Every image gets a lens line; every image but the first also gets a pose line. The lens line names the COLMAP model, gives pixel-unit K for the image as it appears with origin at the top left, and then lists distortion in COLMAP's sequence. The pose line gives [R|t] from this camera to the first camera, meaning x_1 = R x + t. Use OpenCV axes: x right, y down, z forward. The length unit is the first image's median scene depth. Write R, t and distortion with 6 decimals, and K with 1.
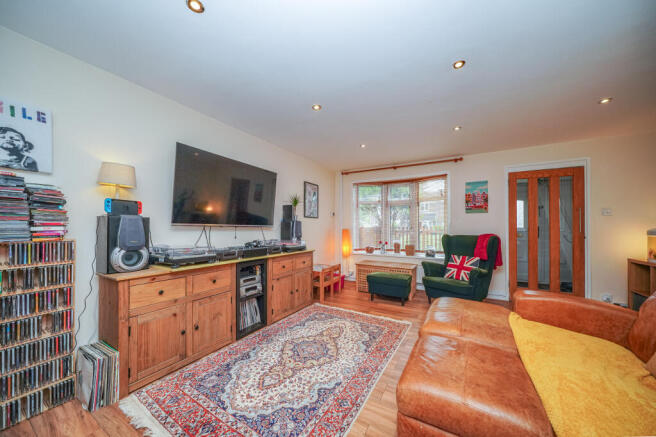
lens RADIAL K [[231.5, 0, 327.5], [0, 231.5, 224.2], [0, 0, 1]] dist [-0.005042, 0.000229]
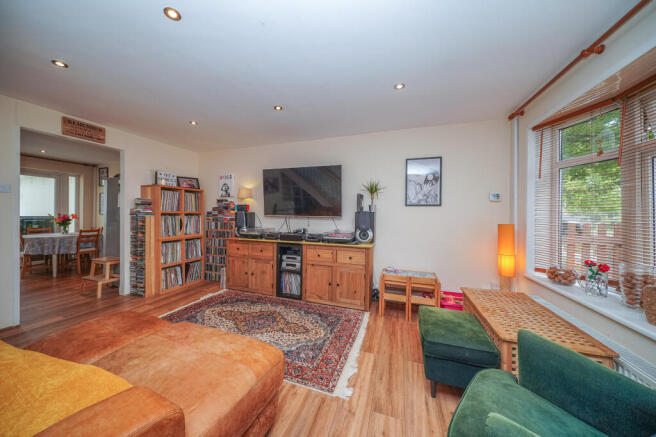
lens RADIAL K [[231.5, 0, 317.9], [0, 231.5, 215.2], [0, 0, 1]] dist [-0.005042, 0.000229]
pose [[0.155766, 0.001194, -0.987793, 1.010943], [0.005735, 0.999981, 0.002113, -0.004113], [0.987777, -0.005995, 0.155756, 0.976820]]
